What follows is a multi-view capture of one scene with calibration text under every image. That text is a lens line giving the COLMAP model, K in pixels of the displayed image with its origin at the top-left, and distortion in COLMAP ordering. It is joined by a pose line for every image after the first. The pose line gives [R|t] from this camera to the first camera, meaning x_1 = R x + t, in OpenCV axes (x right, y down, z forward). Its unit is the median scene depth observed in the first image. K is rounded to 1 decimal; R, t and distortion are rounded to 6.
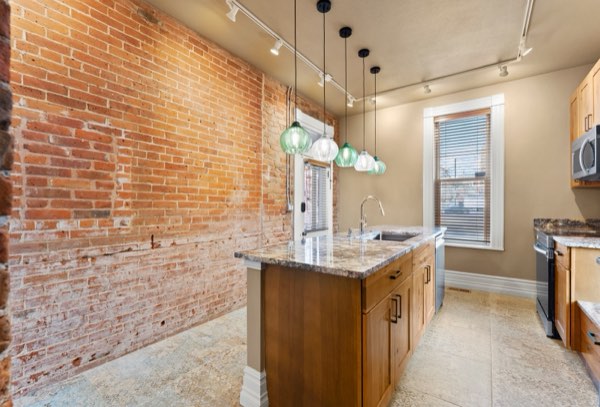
lens RADIAL K [[263.4, 0, 300.0], [0, 263.4, 203.5], [0, 0, 1]] dist [-0.000517, -0.000065]
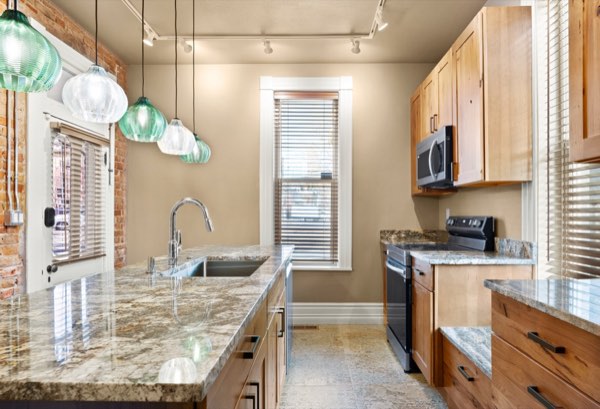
lens RADIAL K [[346.9, 0, 301.4], [0, 346.9, 216.3], [0, 0, 1]] dist [-0.004124, -0.000234]
pose [[0.813659, -0.000952, 0.581341, 0.027811], [-0.007057, 0.999909, 0.011515, 0.001561], [-0.581299, -0.013472, 0.813578, 0.238642]]
